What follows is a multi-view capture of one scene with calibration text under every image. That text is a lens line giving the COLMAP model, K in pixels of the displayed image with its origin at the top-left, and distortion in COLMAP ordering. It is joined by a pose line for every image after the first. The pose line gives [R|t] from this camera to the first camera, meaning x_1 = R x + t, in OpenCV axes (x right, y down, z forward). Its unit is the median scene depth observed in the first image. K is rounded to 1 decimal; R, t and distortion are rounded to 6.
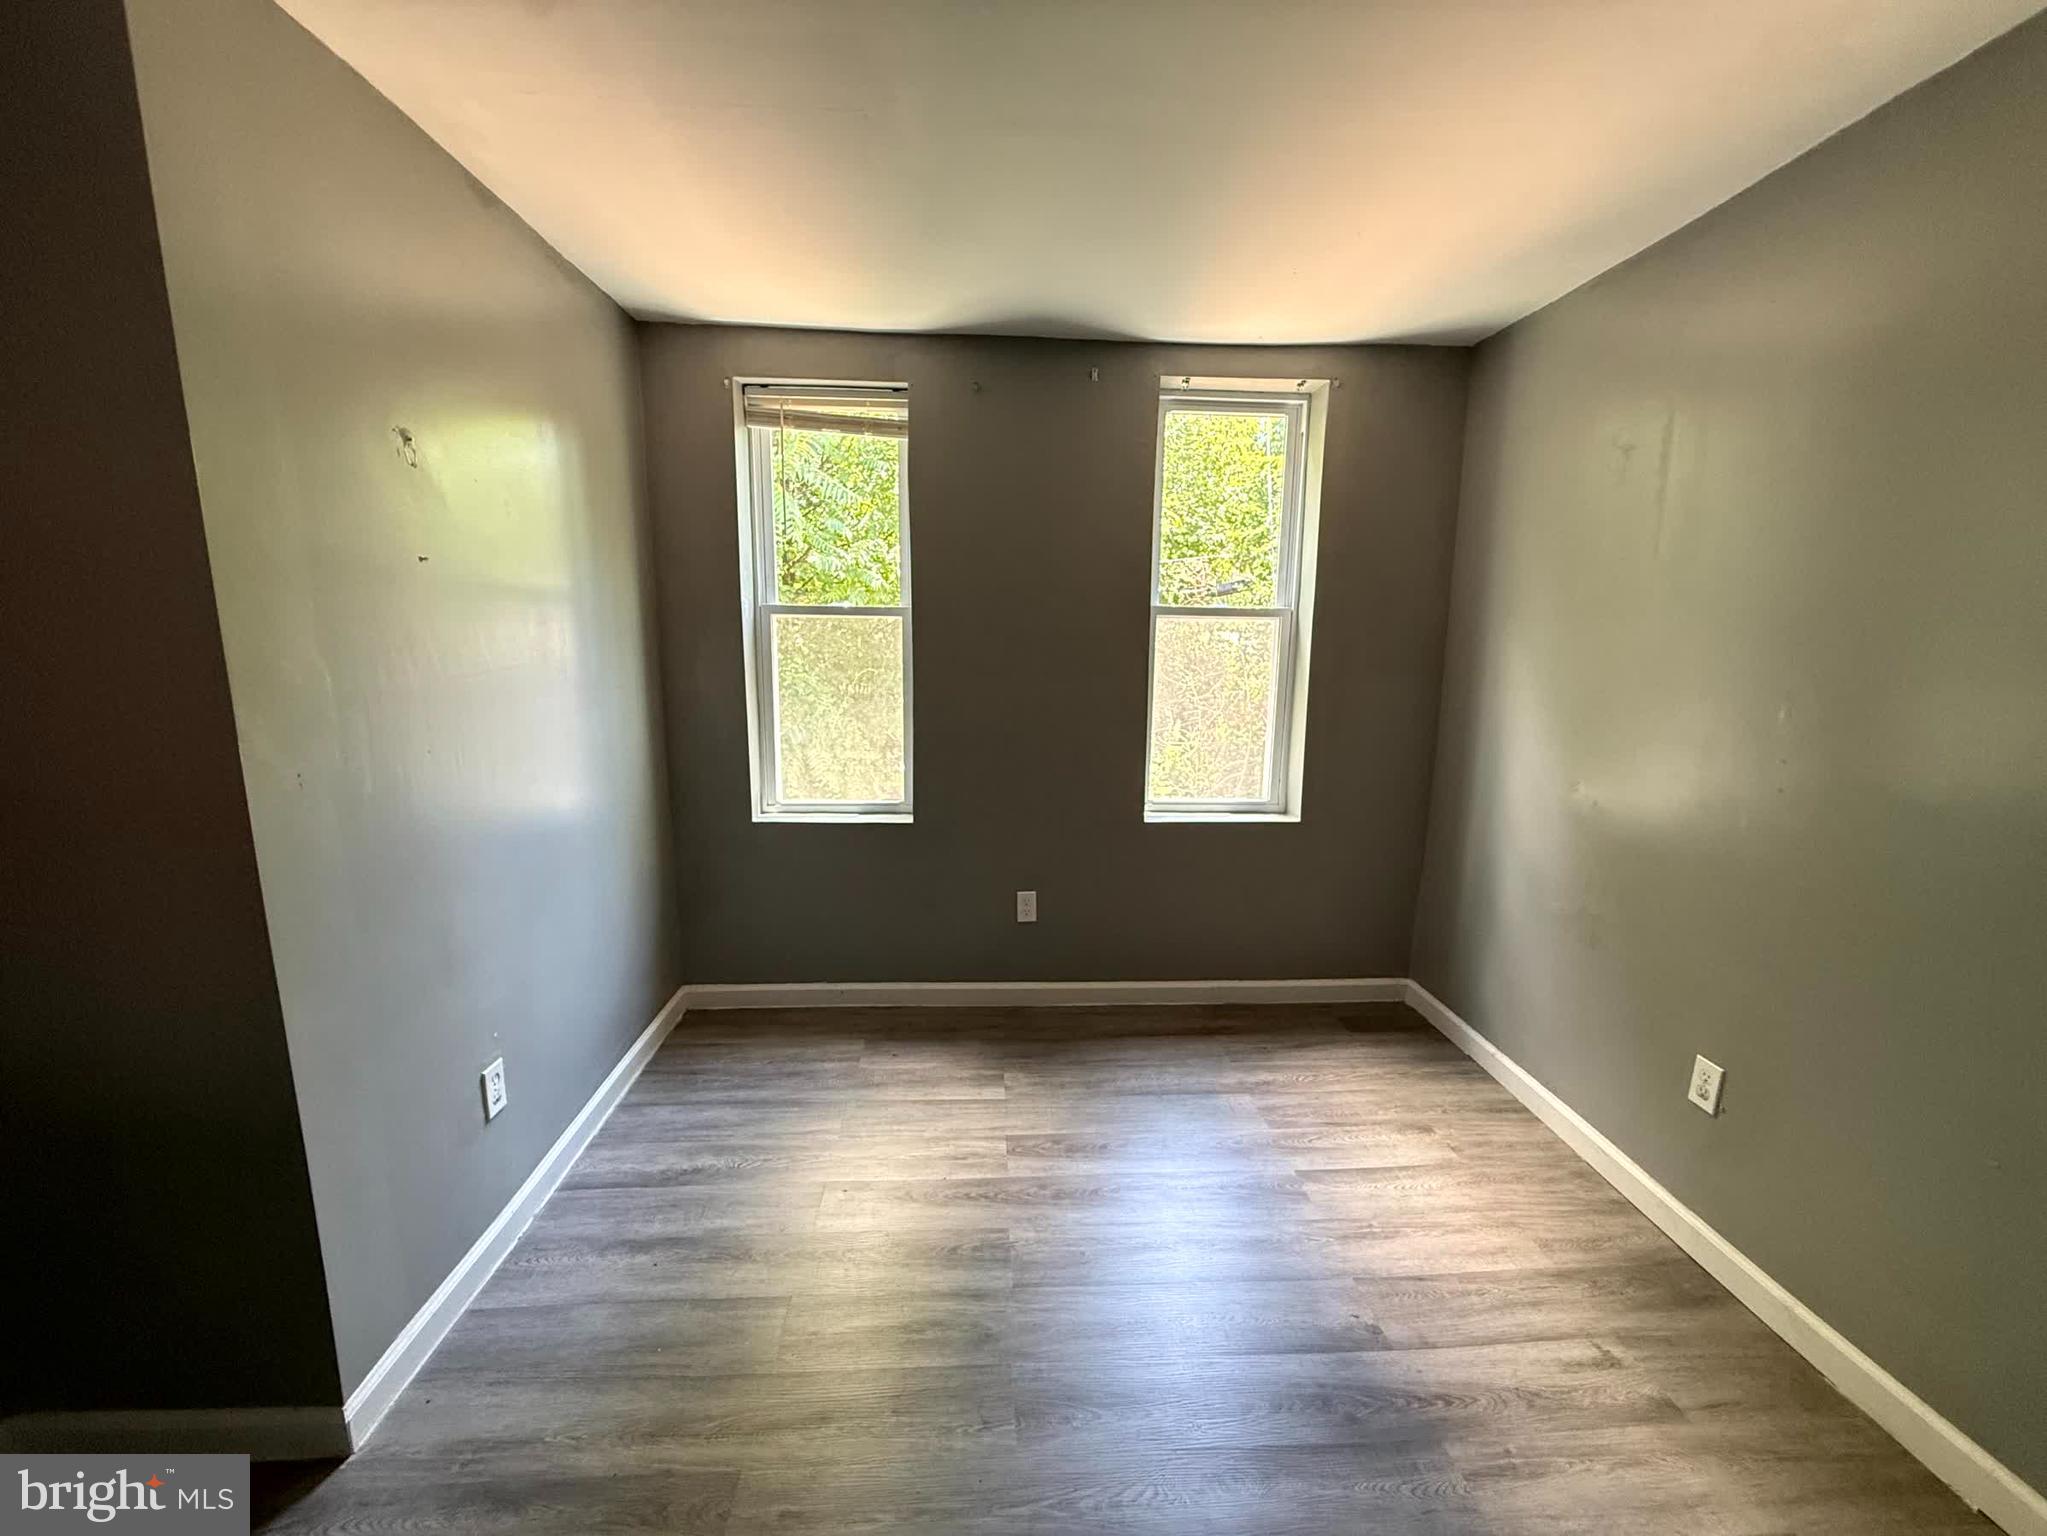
lens RADIAL K [[815.2, 0, 1018.5], [0, 815.2, 768.2], [0, 0, 1]] dist [0.000410, 0.000819]
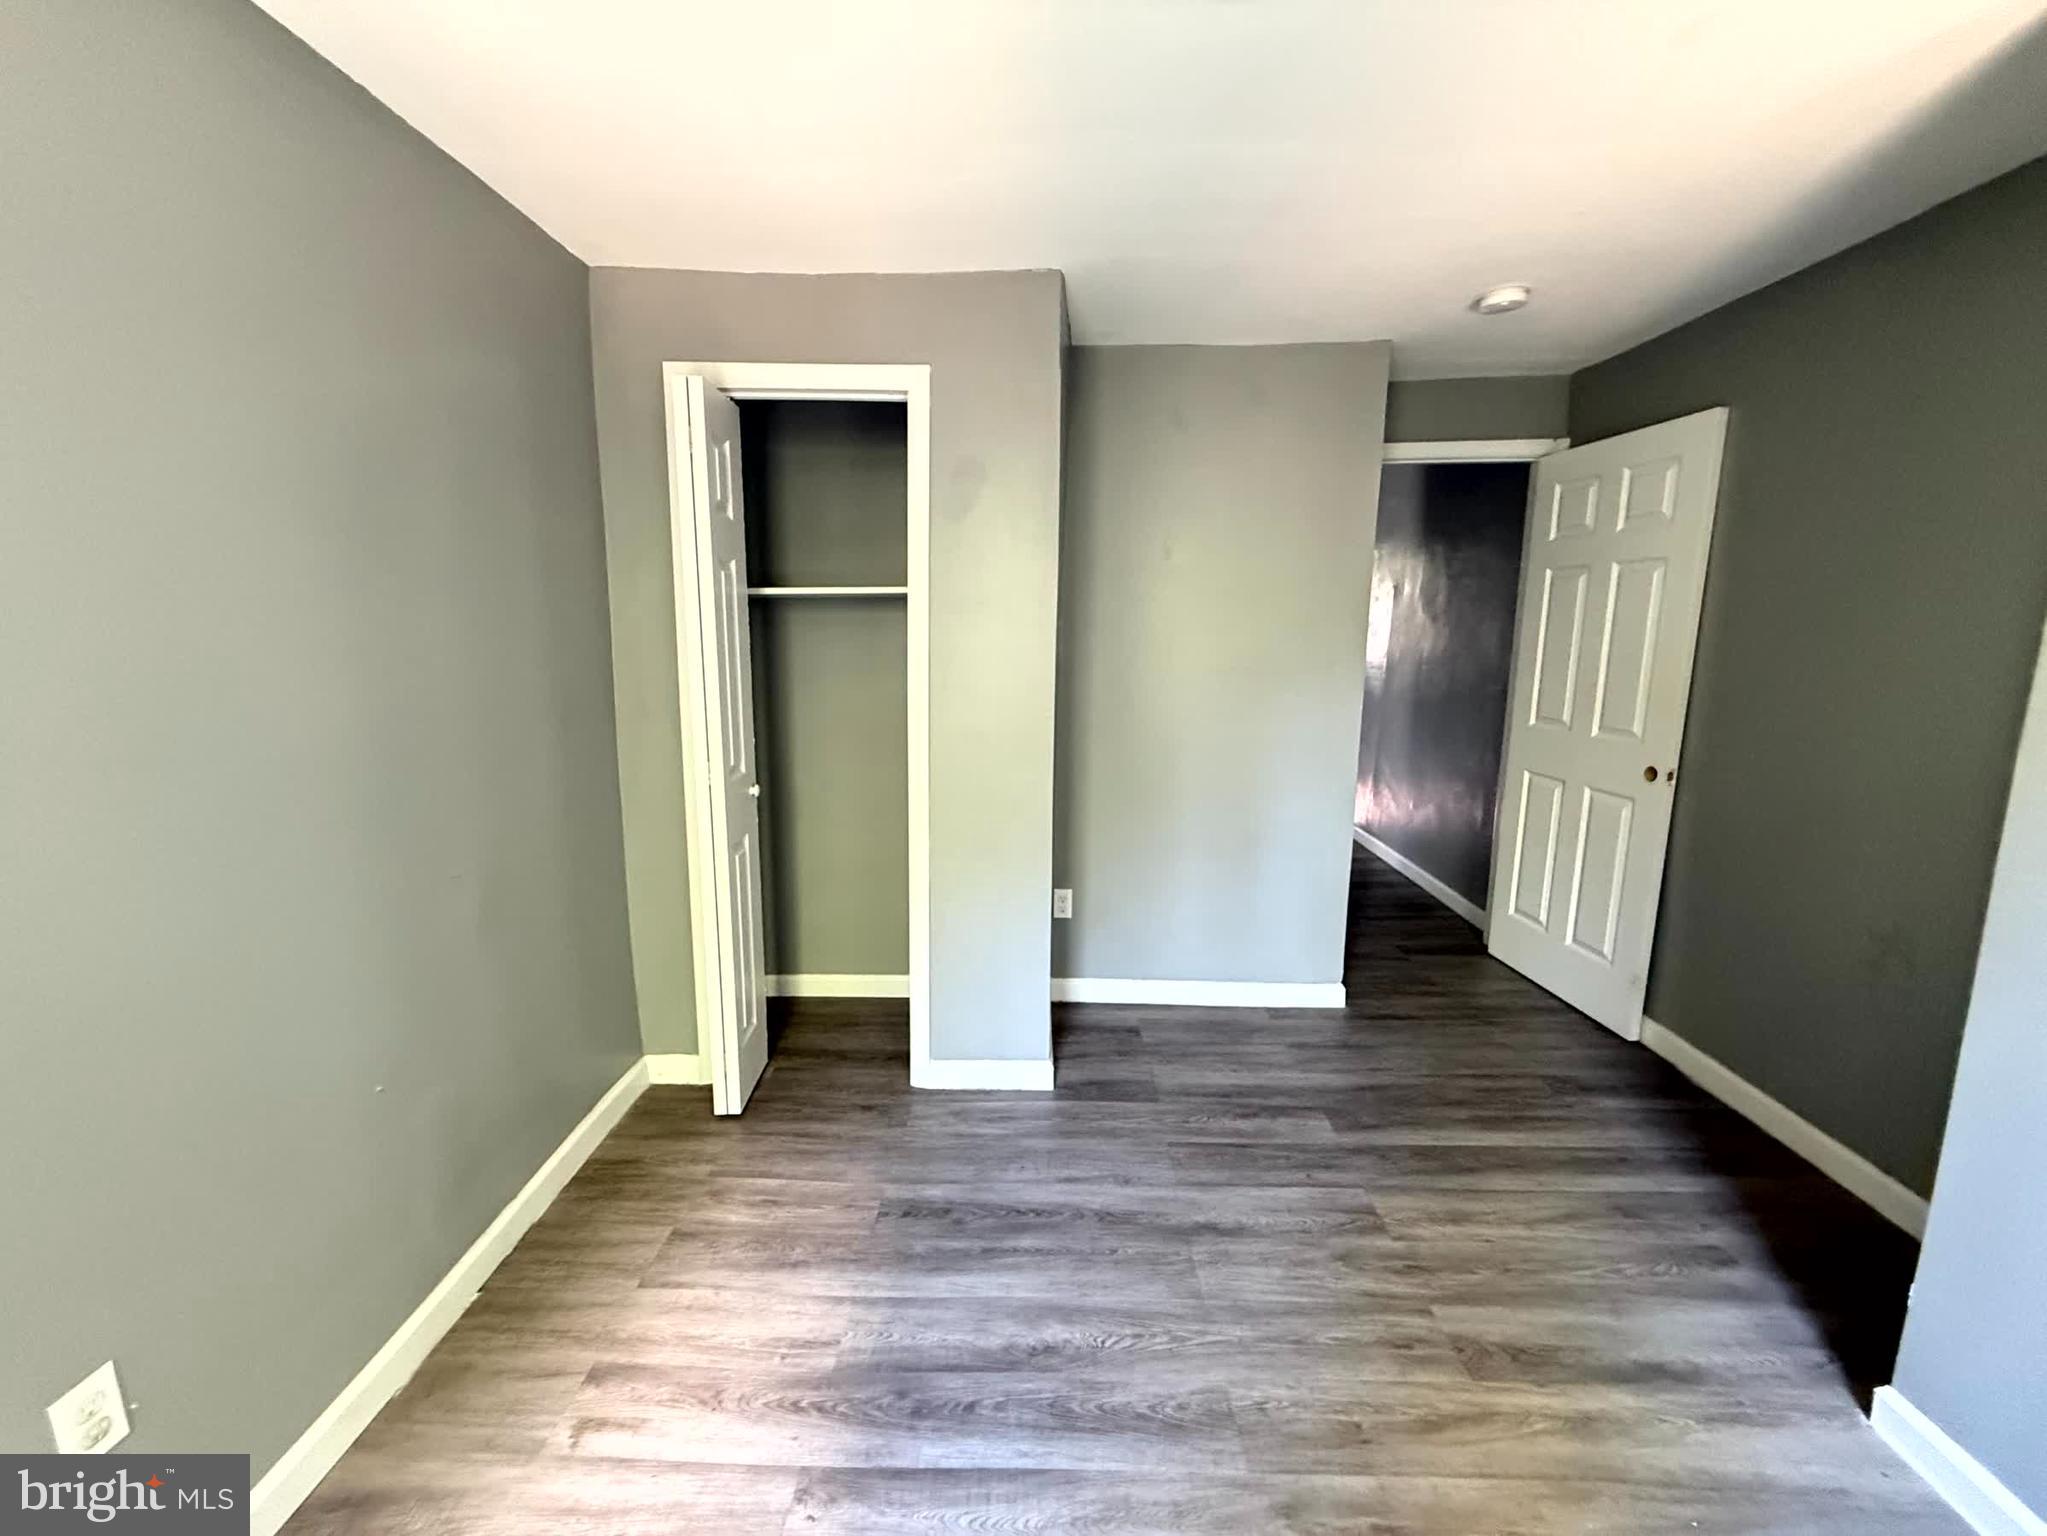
lens RADIAL K [[821.0, 0, 1023.5], [0, 821.0, 768.0], [0, 0, 1]] dist [0.000144, 0.000536]
pose [[-0.997292, -0.021456, 0.070342, 0.143643], [0.003112, 0.943326, 0.331853, -0.211258], [-0.073476, 0.331173, -0.940705, 1.226794]]
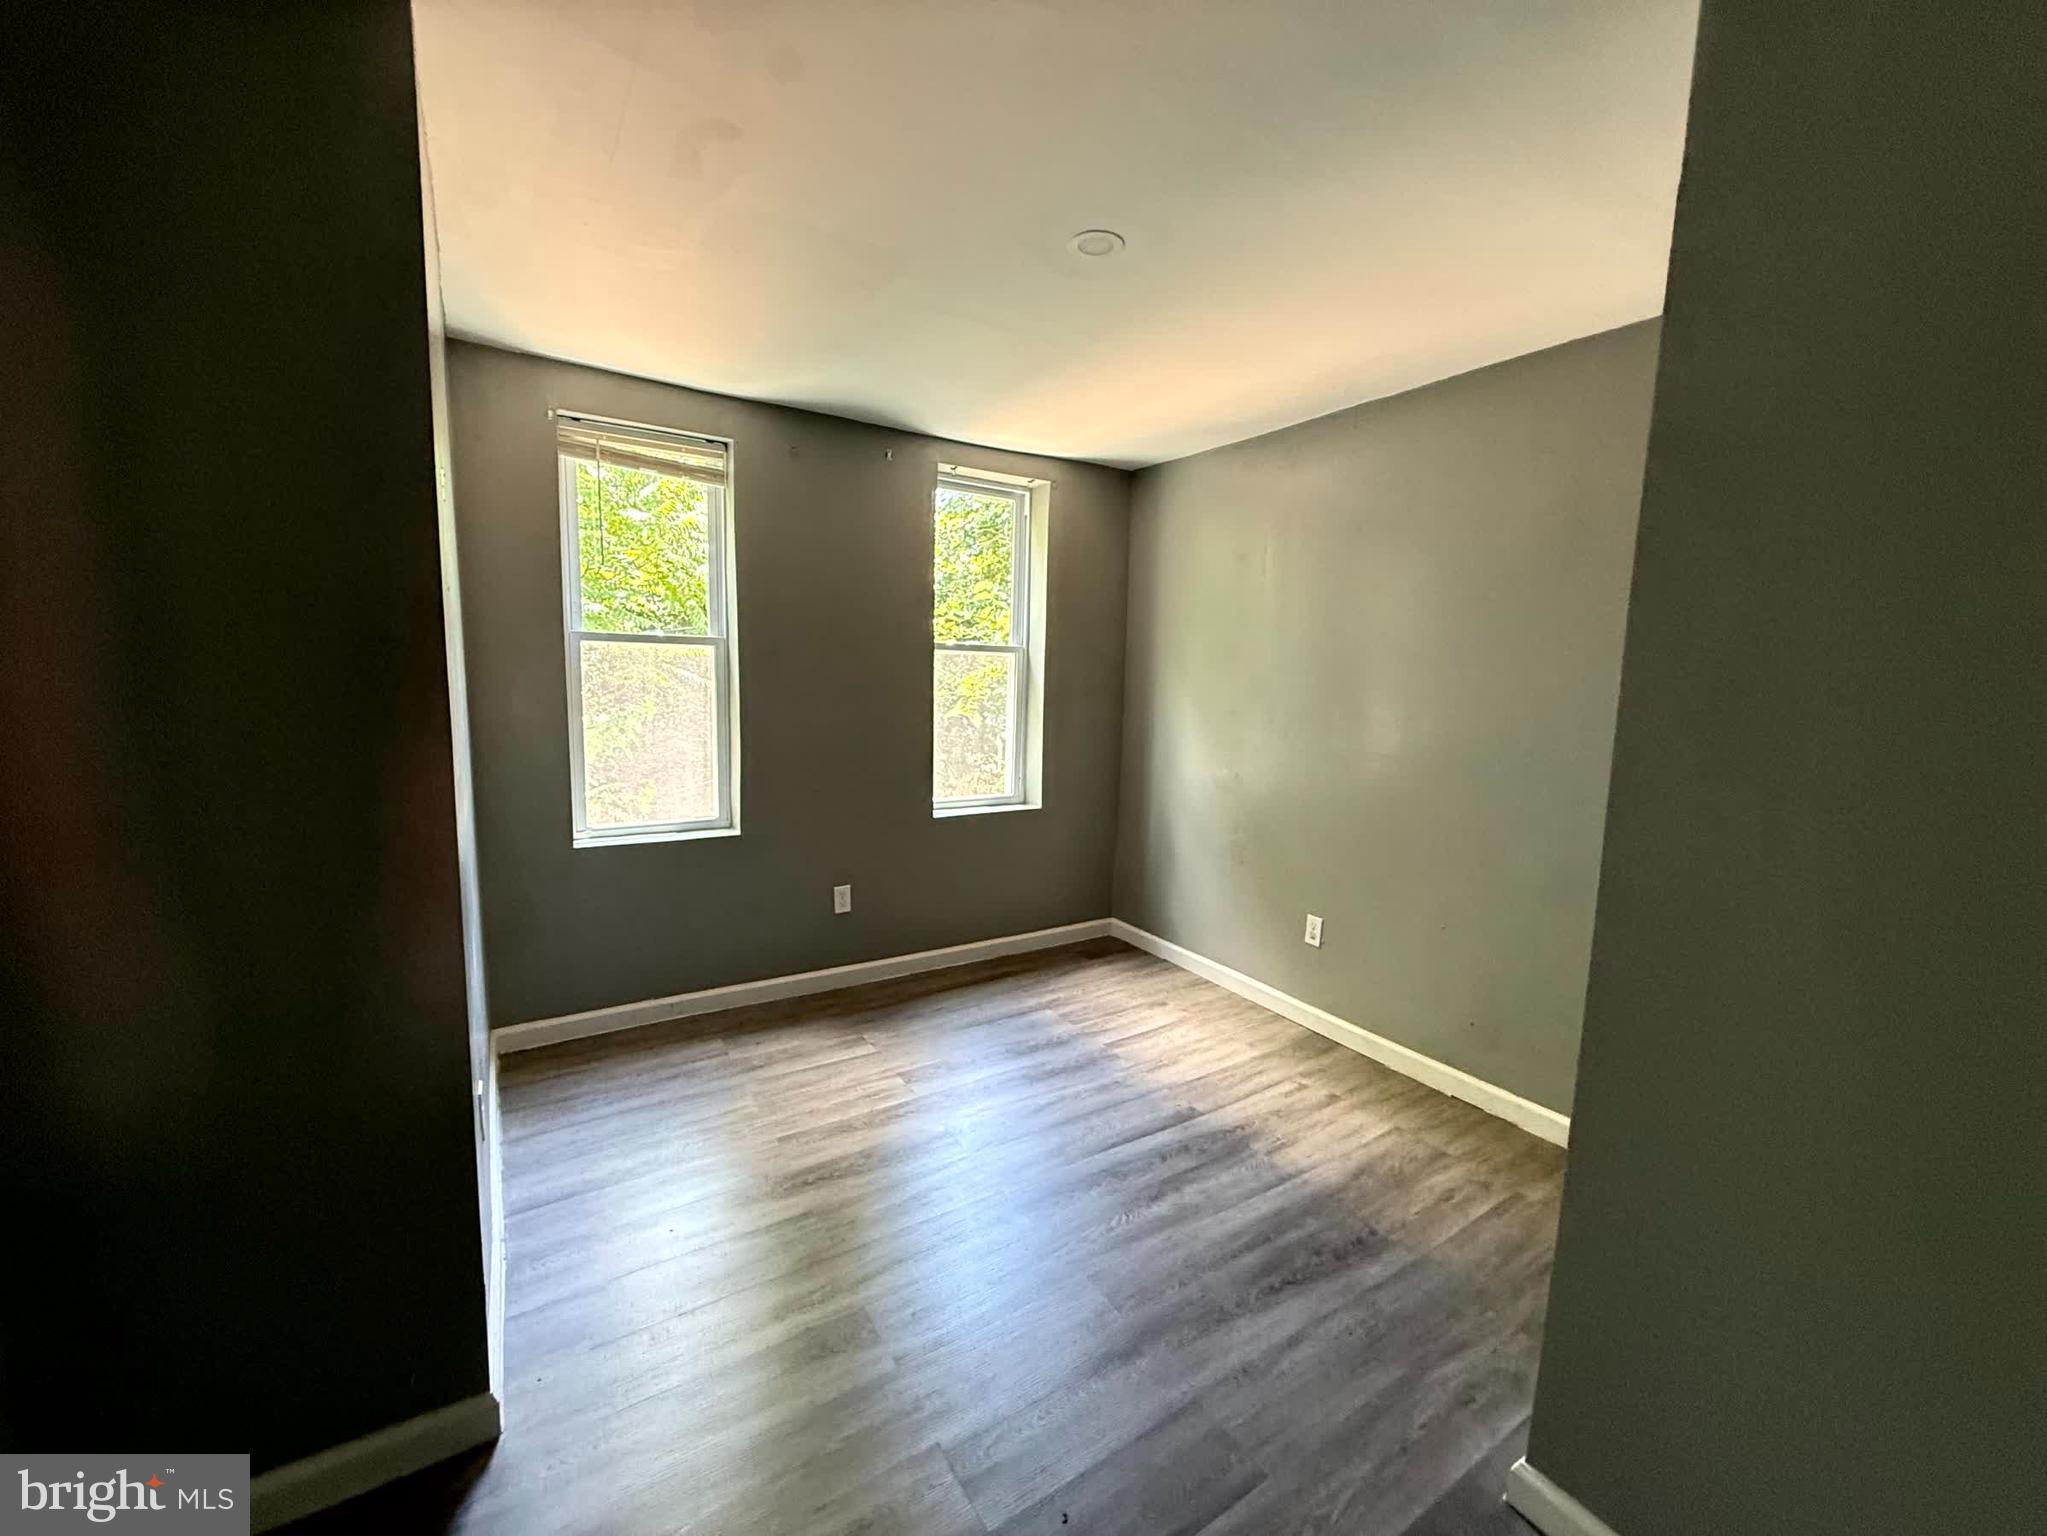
lens RADIAL K [[812.1, 0, 1017.4], [0, 812.1, 769.9], [0, 0, 1]] dist [0.000172, 0.000134]
pose [[0.872186, -0.051535, 0.486452, -0.478313], [0.064662, 0.997855, -0.010222, 0.022327], [-0.484882, 0.040370, 0.873647, -0.193026]]
